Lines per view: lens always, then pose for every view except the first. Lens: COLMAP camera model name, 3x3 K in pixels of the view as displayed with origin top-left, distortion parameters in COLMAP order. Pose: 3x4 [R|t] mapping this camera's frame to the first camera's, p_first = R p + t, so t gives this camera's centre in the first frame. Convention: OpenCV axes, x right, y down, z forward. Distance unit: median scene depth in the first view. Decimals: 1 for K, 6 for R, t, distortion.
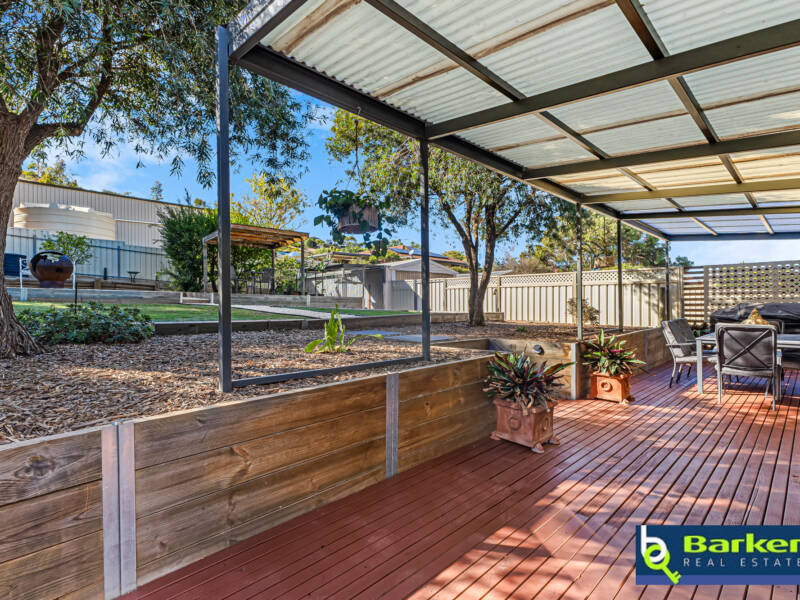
lens RADIAL K [[405.6, 0, 405.7], [0, 405.6, 297.8], [0, 0, 1]] dist [0.012267, -0.000046]
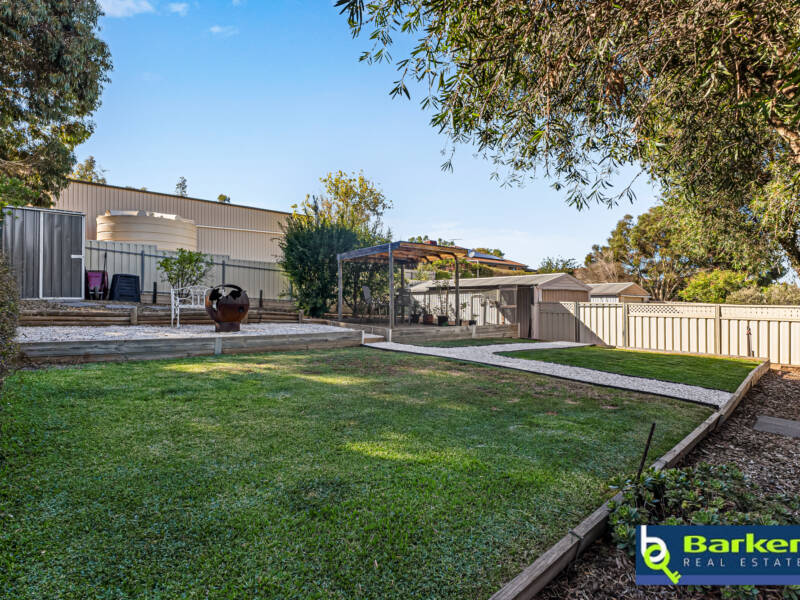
lens RADIAL K [[428.3, 0, 394.9], [0, 428.3, 295.9], [0, 0, 1]] dist [0.007863, 0.000523]
pose [[0.999408, 0.004709, -0.034084, -0.301397], [-0.004623, 0.999986, 0.002602, -0.055265], [0.034095, -0.002443, 0.999416, 0.098860]]
